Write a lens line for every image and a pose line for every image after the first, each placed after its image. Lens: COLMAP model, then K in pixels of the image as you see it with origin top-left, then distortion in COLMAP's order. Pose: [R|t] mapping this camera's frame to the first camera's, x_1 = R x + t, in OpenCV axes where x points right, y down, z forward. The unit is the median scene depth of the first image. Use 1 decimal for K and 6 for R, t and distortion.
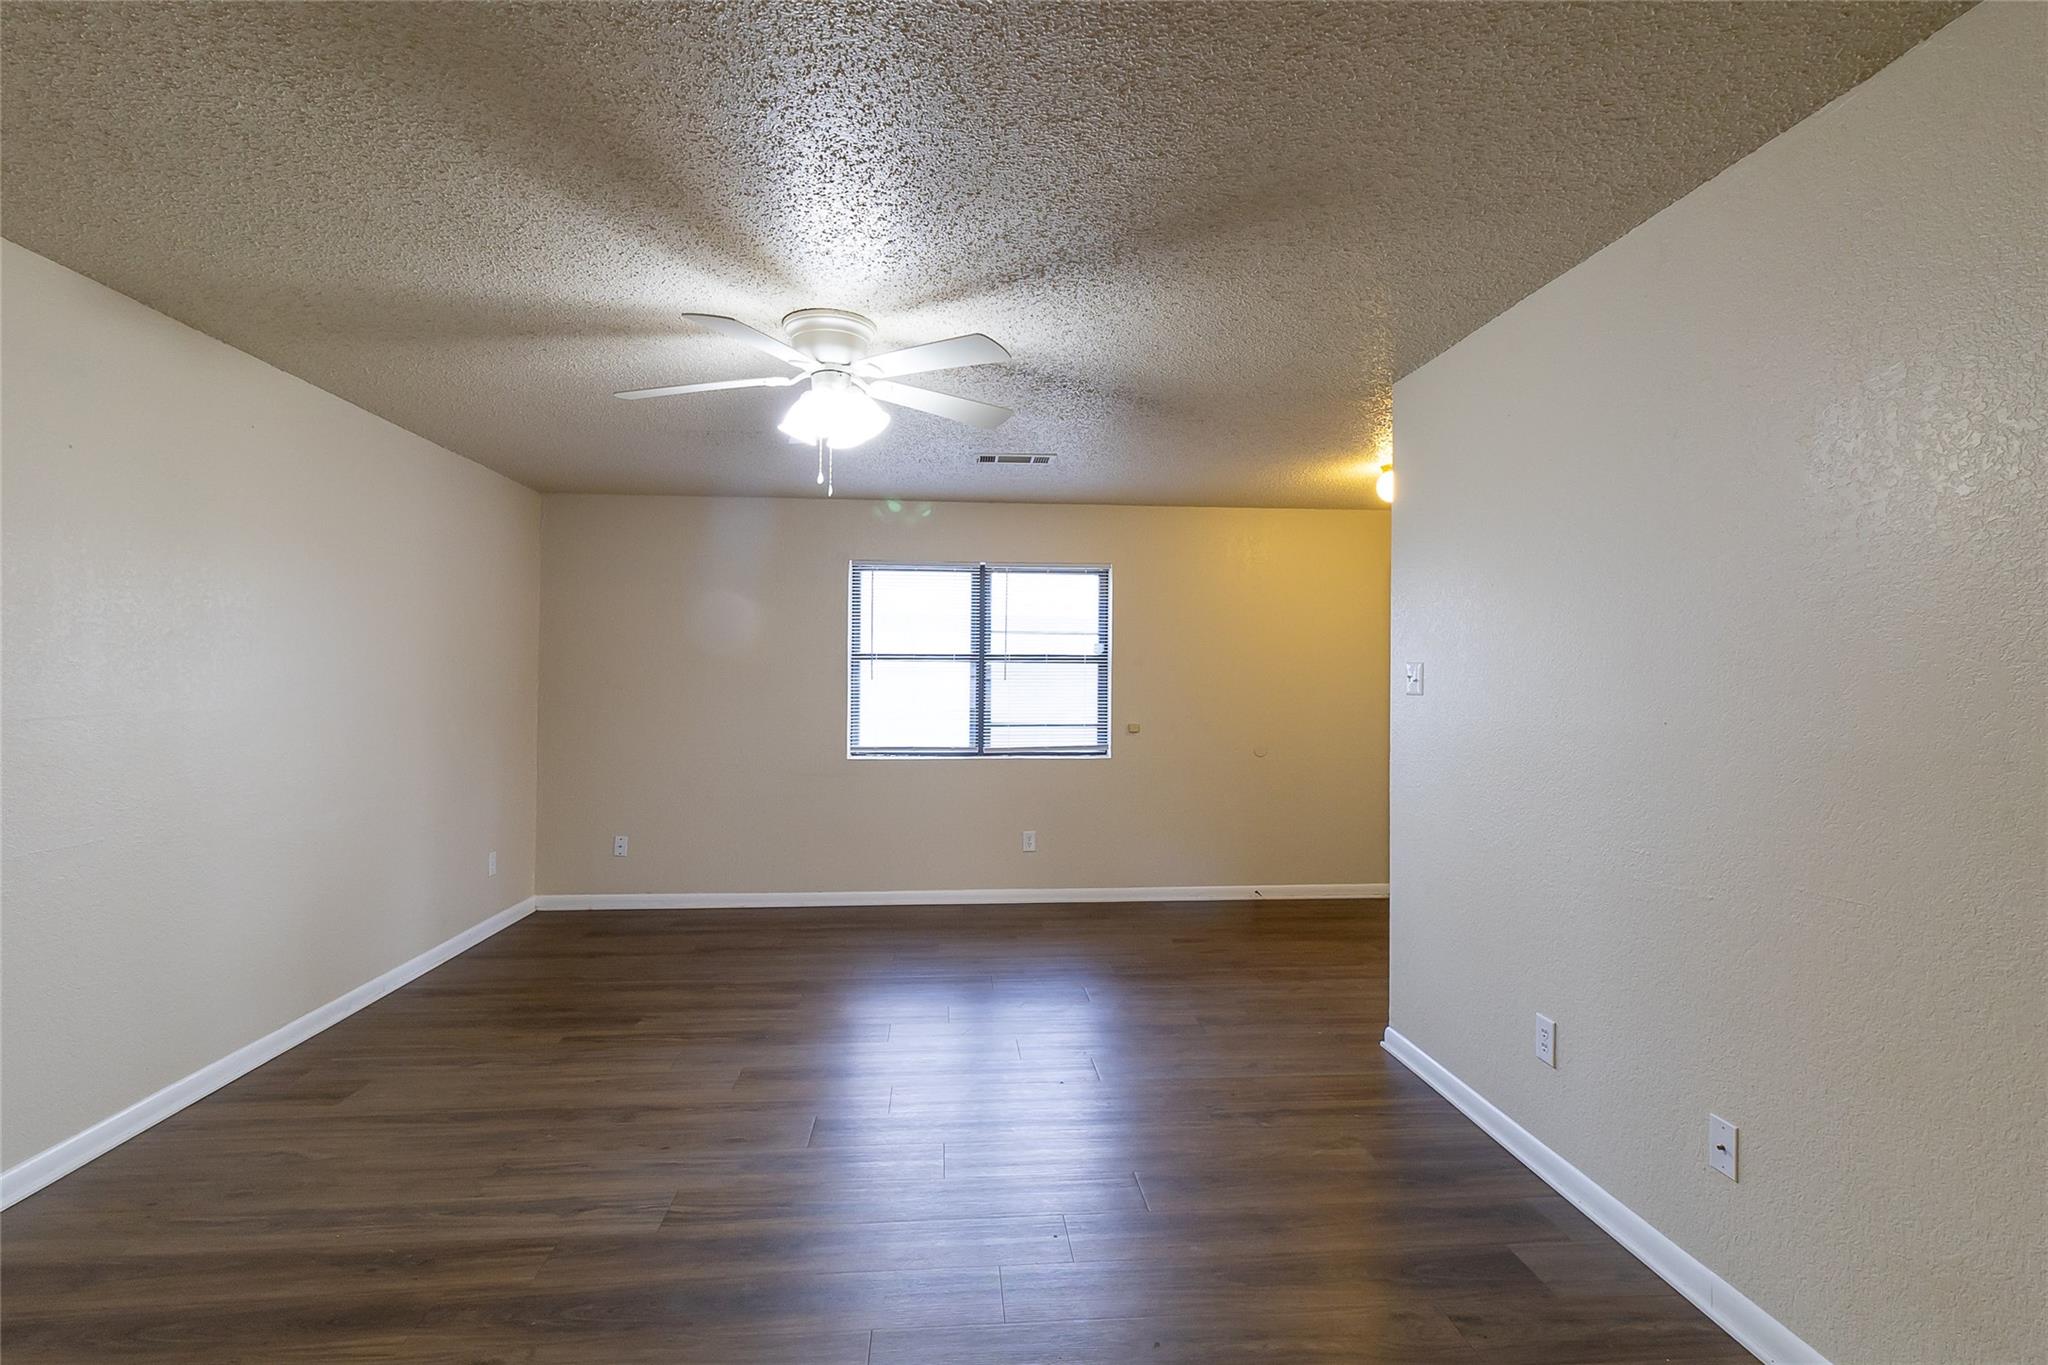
lens RADIAL K [[983.7, 0, 1027.3], [0, 983.7, 675.0], [0, 0, 1]] dist [0.000587, 0.000313]
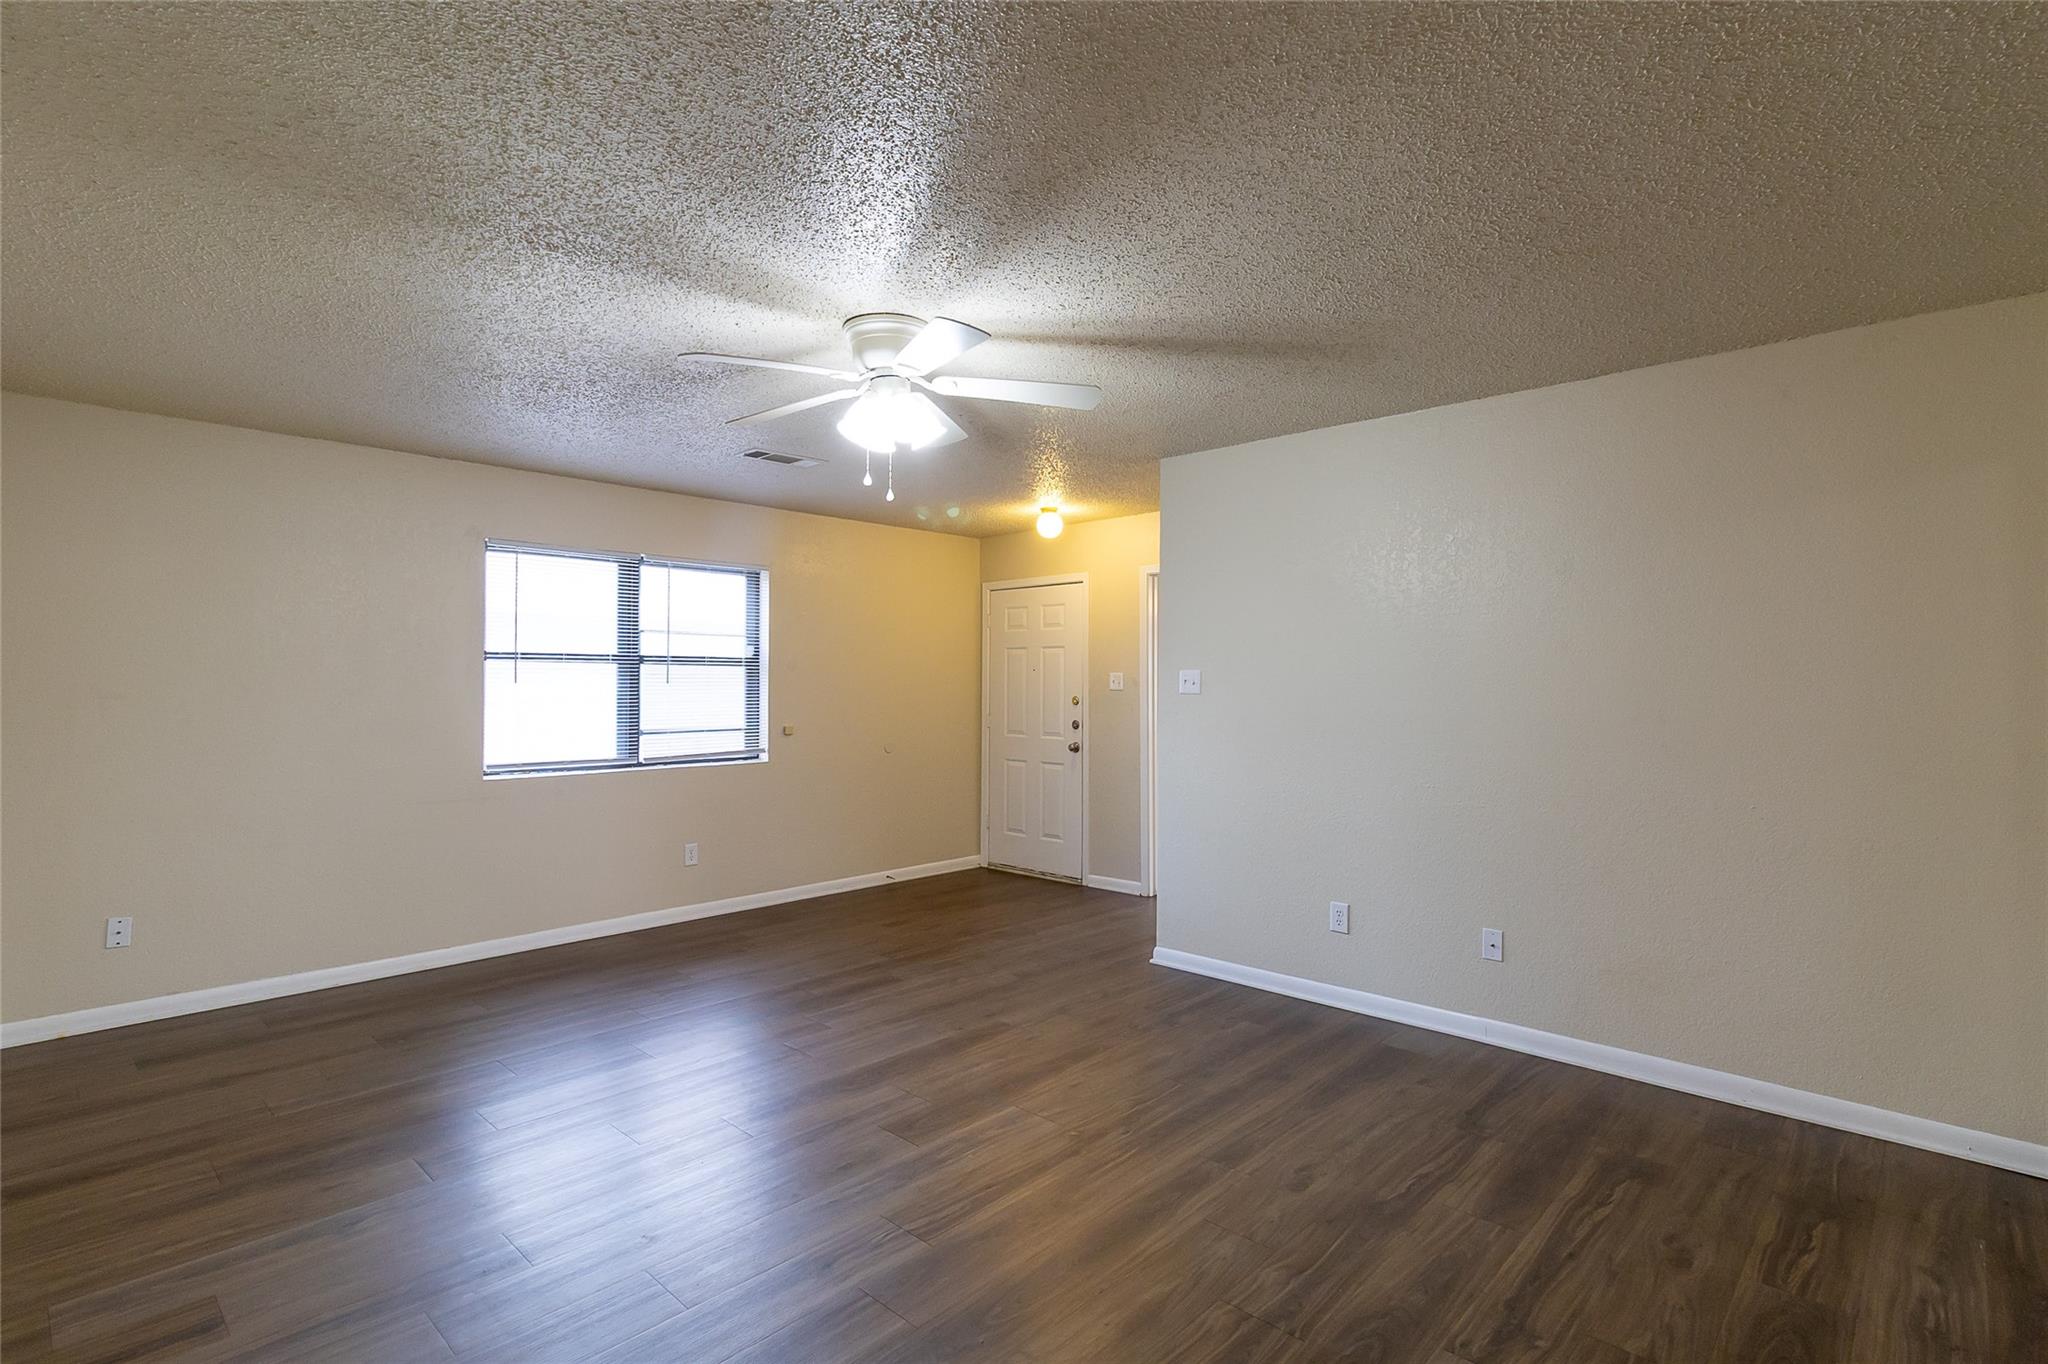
lens RADIAL K [[977.5, 0, 1046.6], [0, 977.5, 668.1], [0, 0, 1]] dist [-0.004696, -0.001223]
pose [[0.738615, 0.008382, 0.674075, -0.373967], [-0.003435, 0.999957, -0.008670, -0.002335], [-0.674118, 0.004089, 0.738612, 0.079260]]
